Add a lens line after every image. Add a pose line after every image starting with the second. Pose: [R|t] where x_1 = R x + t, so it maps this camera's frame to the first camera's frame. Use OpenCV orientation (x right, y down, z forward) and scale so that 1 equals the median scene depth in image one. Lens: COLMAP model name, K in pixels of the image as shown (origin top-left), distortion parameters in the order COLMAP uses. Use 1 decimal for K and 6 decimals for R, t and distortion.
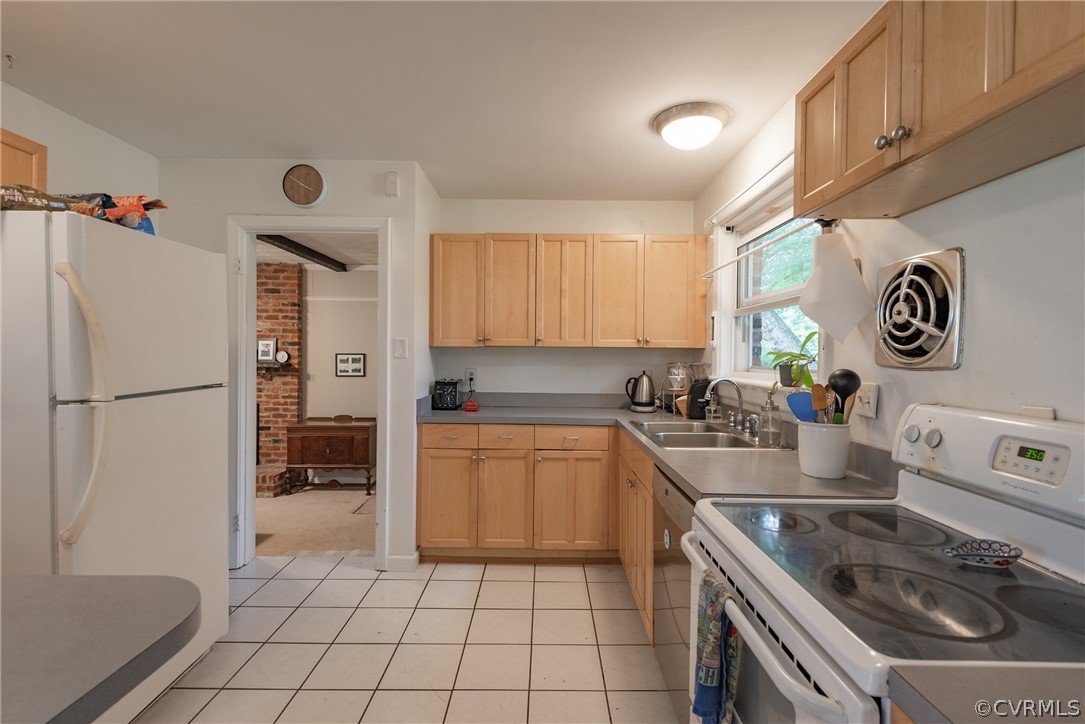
lens RADIAL K [[508.7, 0, 544.8], [0, 508.7, 357.5], [0, 0, 1]] dist [0.079220, -0.000008]
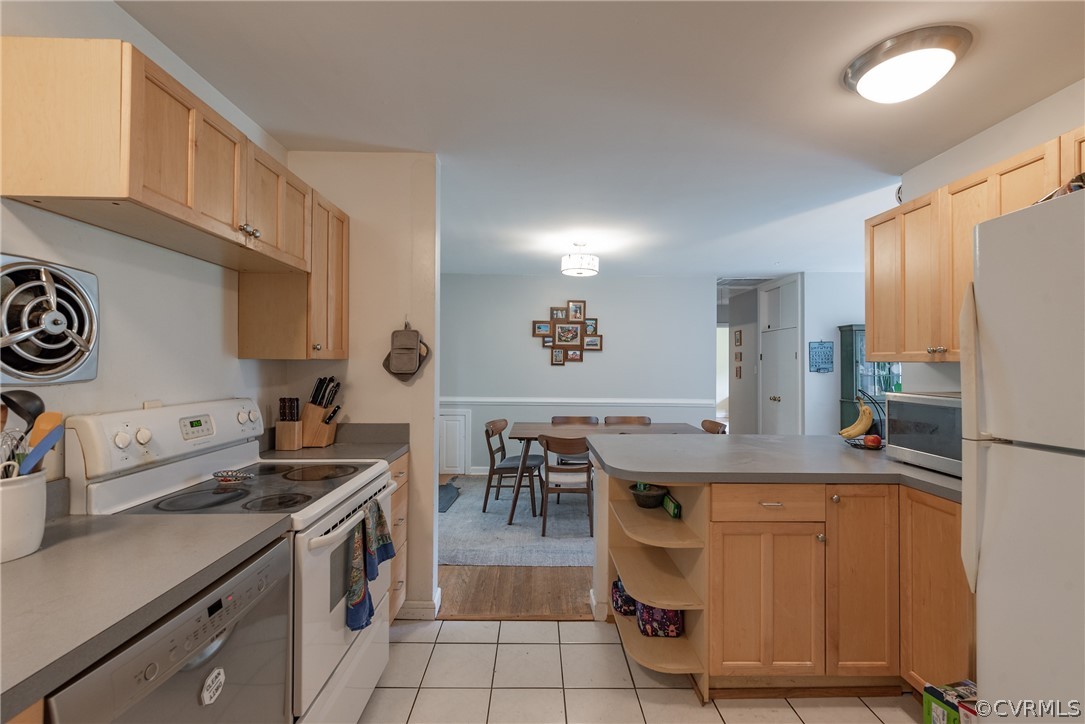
lens RADIAL K [[459.8, 0, 540.1], [0, 459.8, 362.9], [0, 0, 1]] dist [0.007112, -0.000406]
pose [[-0.999829, -0.017132, -0.007006, -0.151068], [-0.017170, 0.999838, 0.005466, -0.034540], [0.006911, 0.005586, -0.999961, 1.820956]]
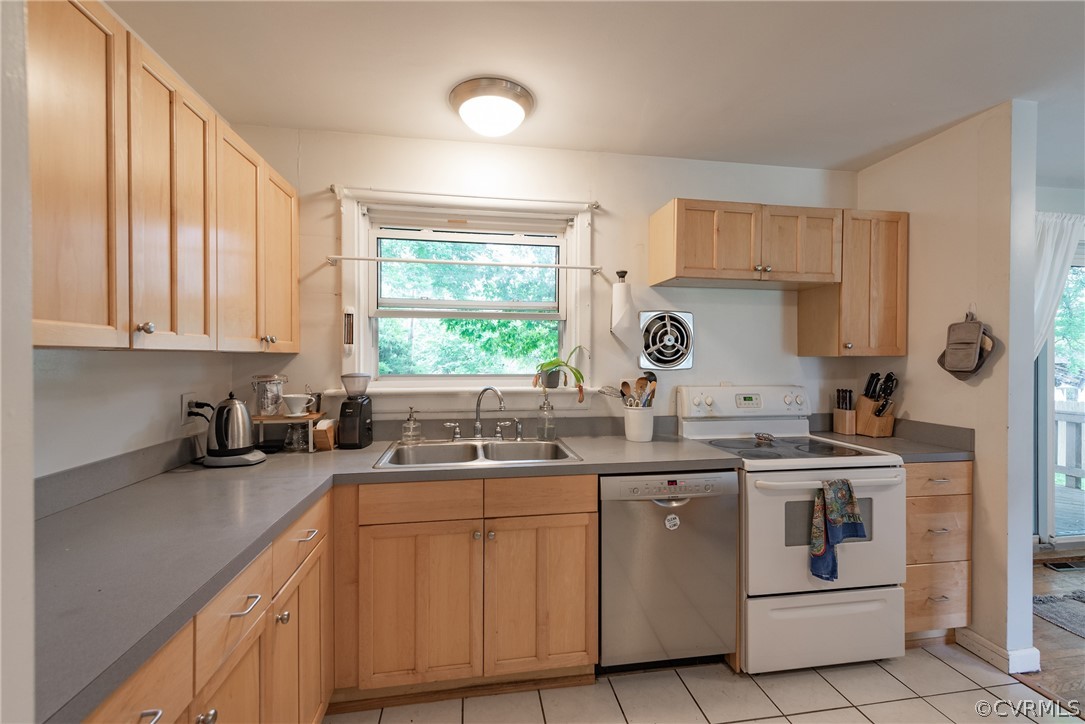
lens RADIAL K [[458.4, 0, 542.5], [0, 458.4, 362.0], [0, 0, 1]] dist [0.023075, -0.006303]
pose [[-0.161019, -0.021017, 0.986727, -0.878397], [0.002381, 0.999762, 0.021683, -0.043334], [-0.986948, 0.005841, -0.160931, 1.732646]]
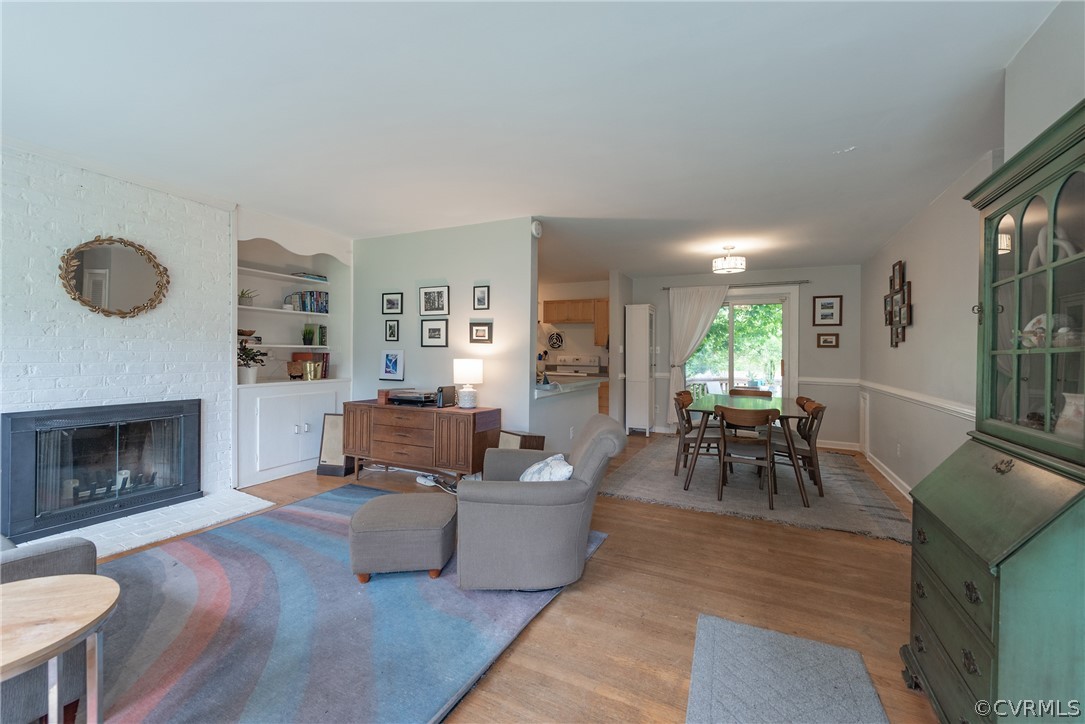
lens RADIAL K [[454.1, 0, 542.5], [0, 454.1, 362.0], [0, 0, 1]] dist [0.022795, -0.006207]
pose [[0.441572, -0.017640, 0.897052, -4.050381], [-0.003794, 0.999761, 0.021527, 0.045601], [-0.897218, -0.012909, 0.441400, -1.156588]]
